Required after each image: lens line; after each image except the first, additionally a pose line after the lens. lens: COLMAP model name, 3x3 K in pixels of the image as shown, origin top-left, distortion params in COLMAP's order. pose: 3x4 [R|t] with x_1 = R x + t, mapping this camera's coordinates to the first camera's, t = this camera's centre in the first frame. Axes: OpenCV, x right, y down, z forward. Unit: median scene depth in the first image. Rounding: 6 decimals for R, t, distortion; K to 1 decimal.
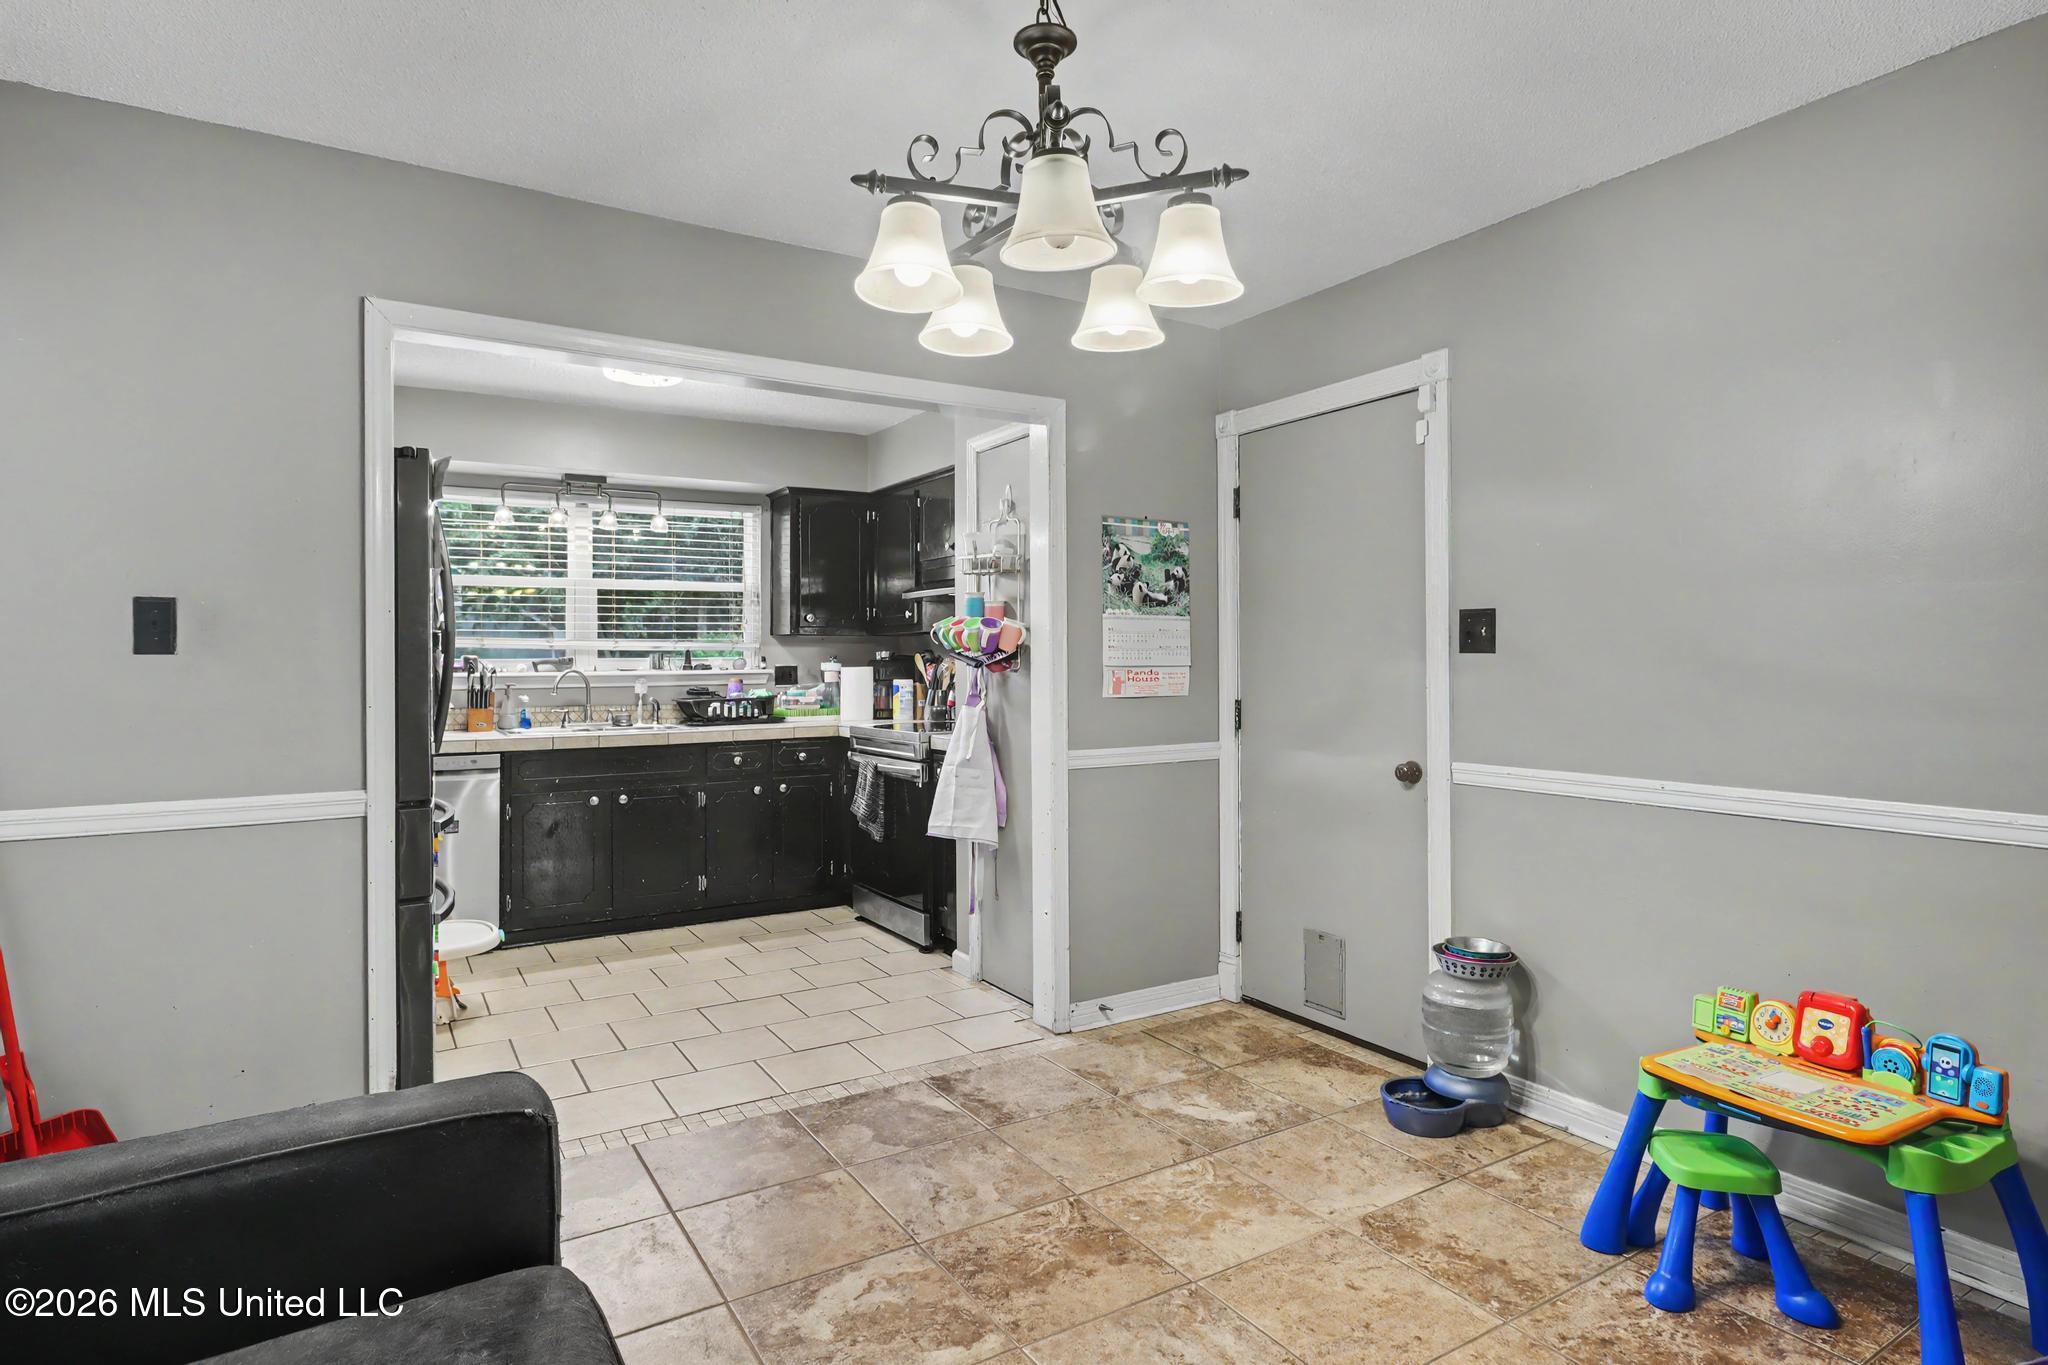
lens RADIAL K [[1094.3, 0, 1019.7], [0, 1094.3, 660.9], [0, 0, 1]] dist [-0.003324, -0.000106]
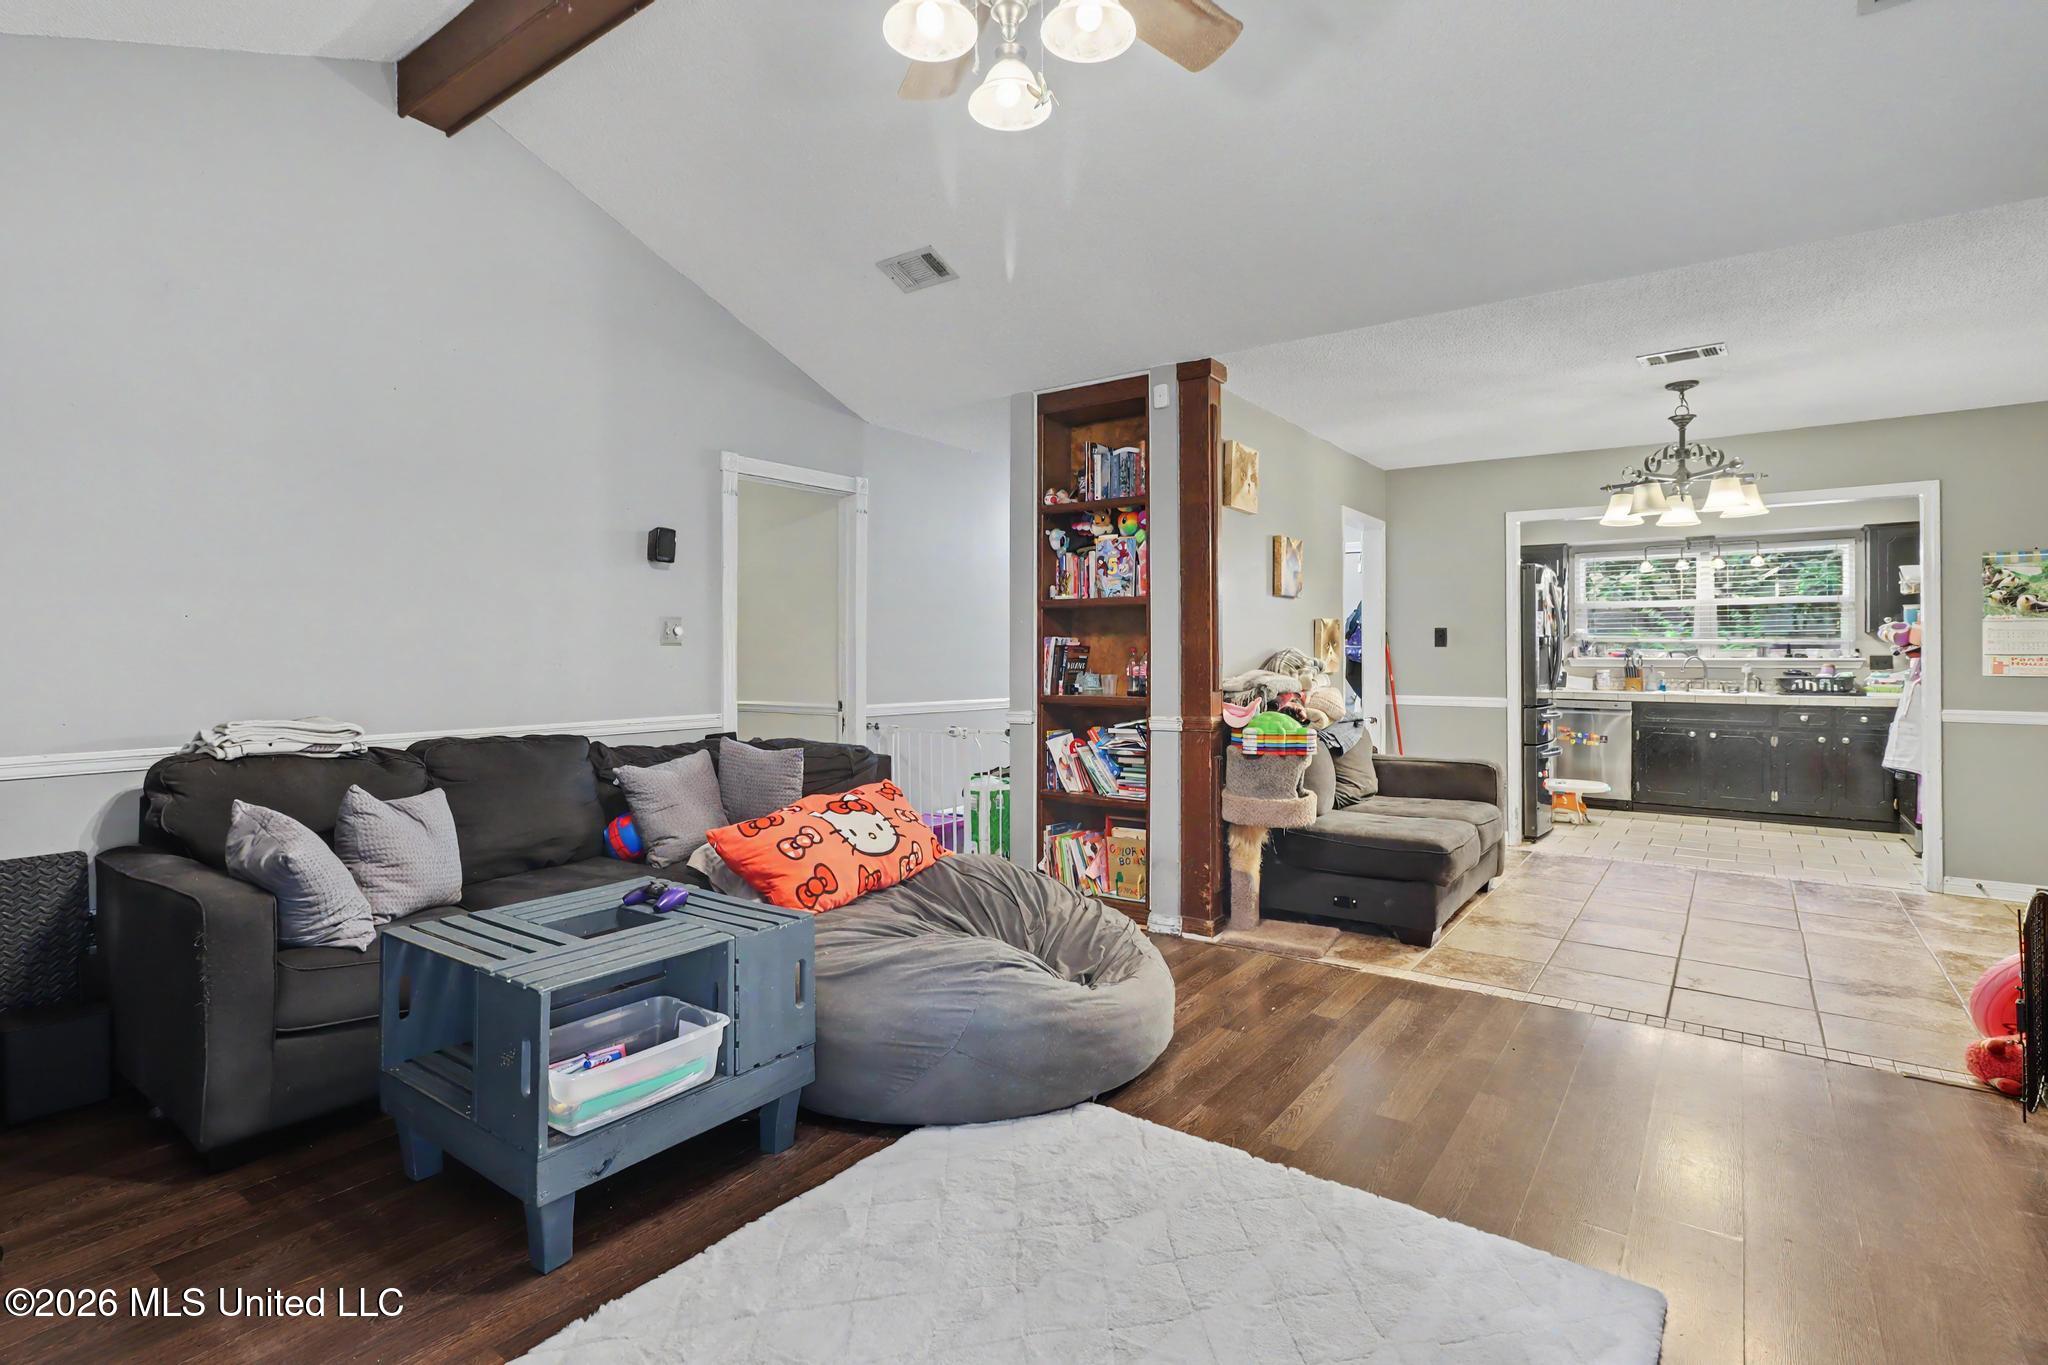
lens RADIAL K [[983.1, 0, 1008.0], [0, 983.1, 654.2], [0, 0, 1]] dist [-0.000200, 0.000186]
pose [[0.377688, 0.005391, -0.925917, 0.538421], [-0.004843, 0.999981, 0.003847, 0.004048], [0.925920, 0.003031, 0.377707, -0.476832]]
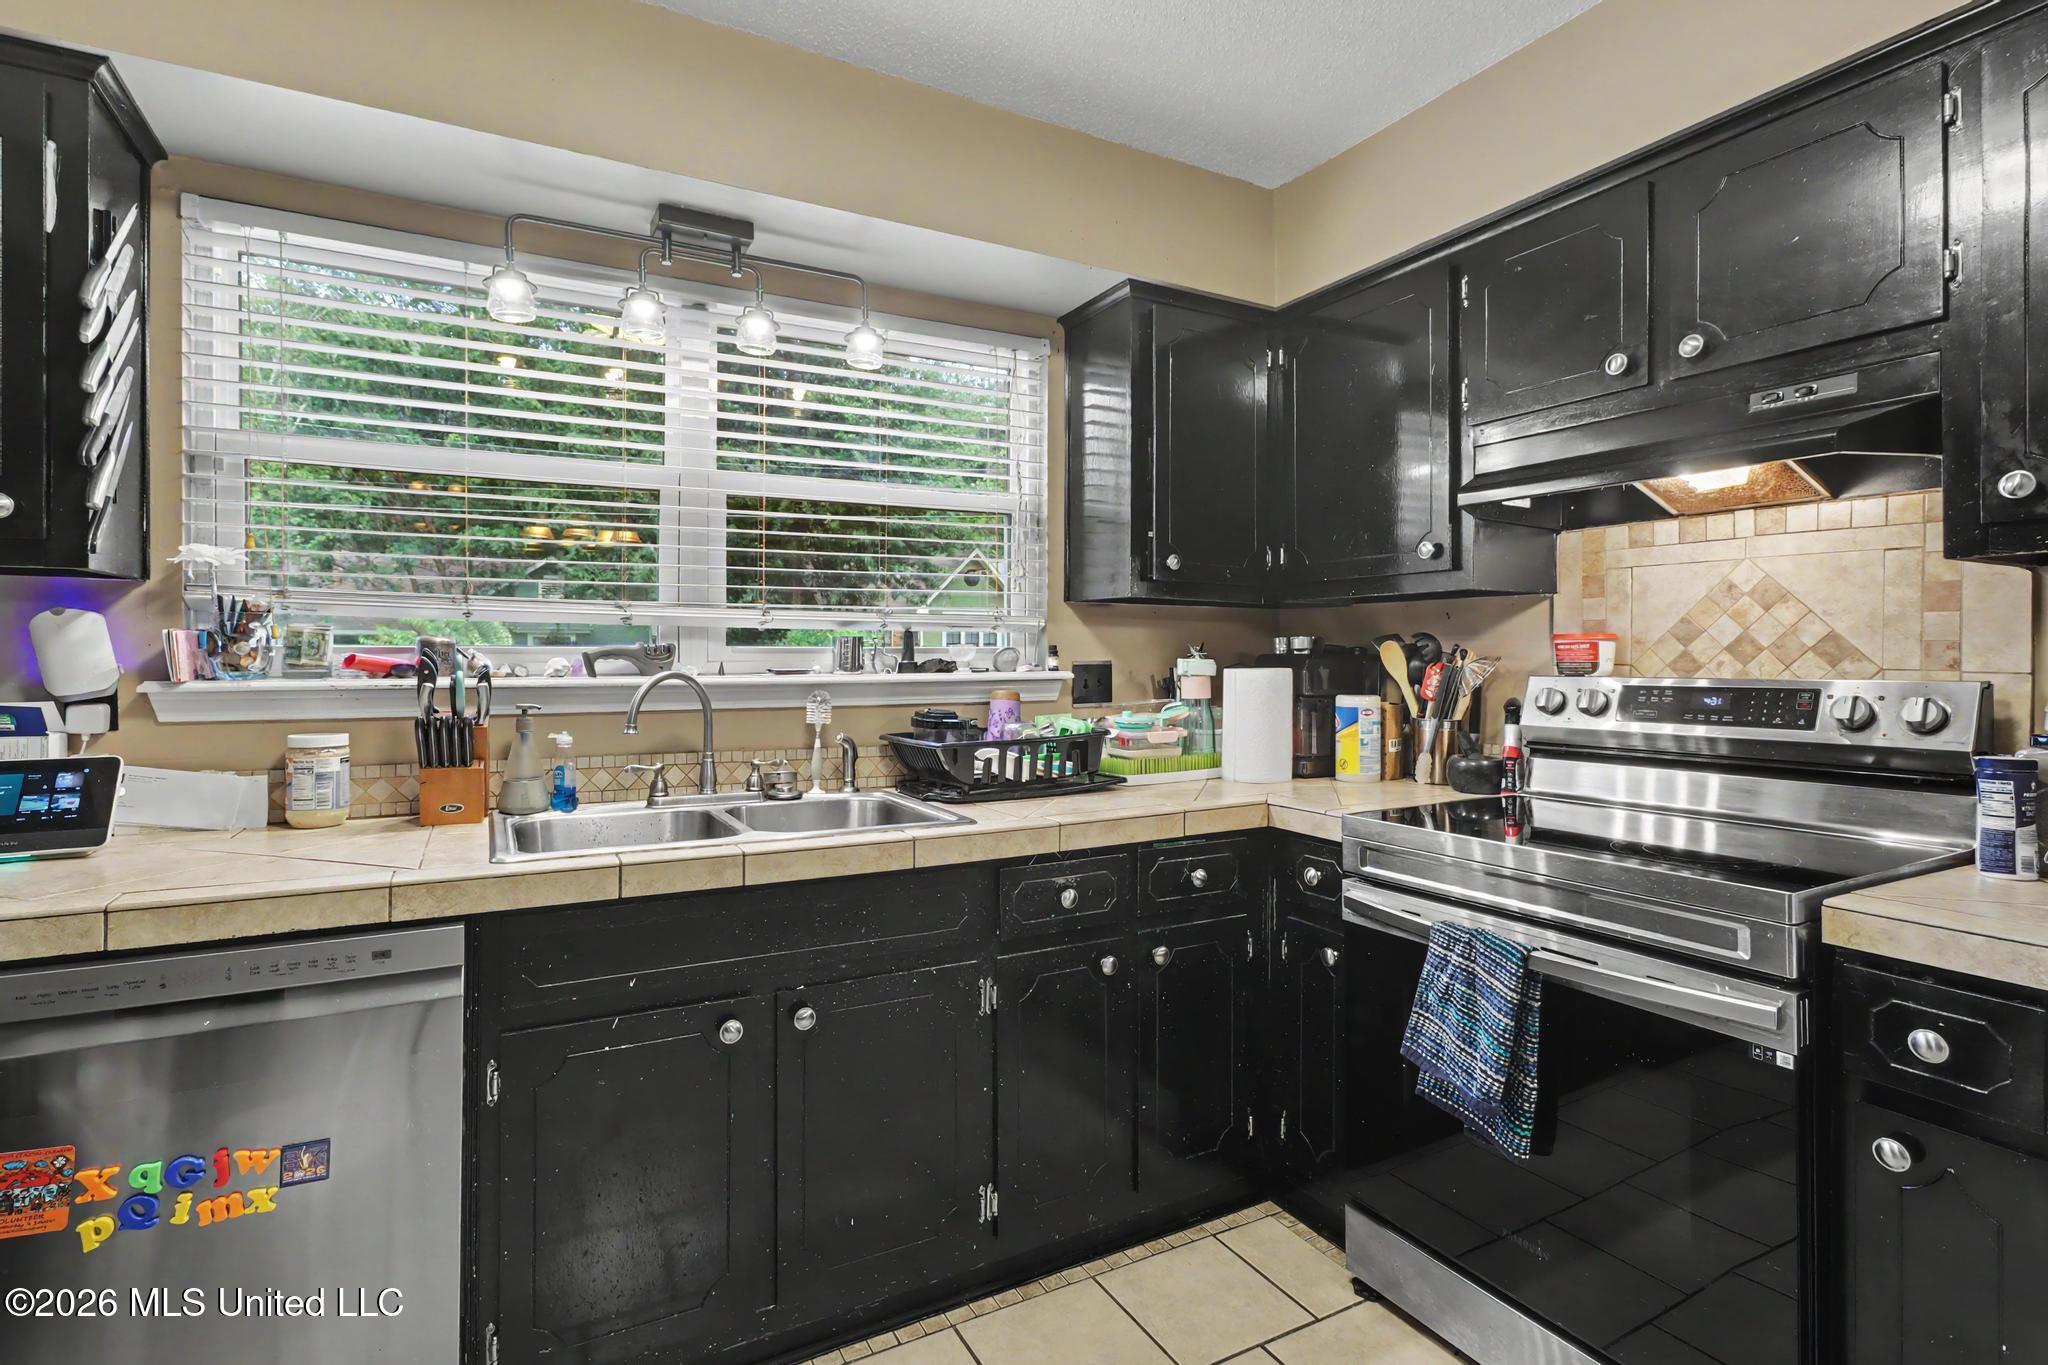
lens RADIAL K [[983.1, 0, 1008.0], [0, 983.1, 654.2], [0, 0, 1]] dist [-0.000200, 0.000186]
pose [[0.998583, 0.007675, -0.052654, -0.247901], [-0.007639, 0.999970, 0.000883, -0.000268], [0.052659, -0.000480, 0.998612, 0.598415]]
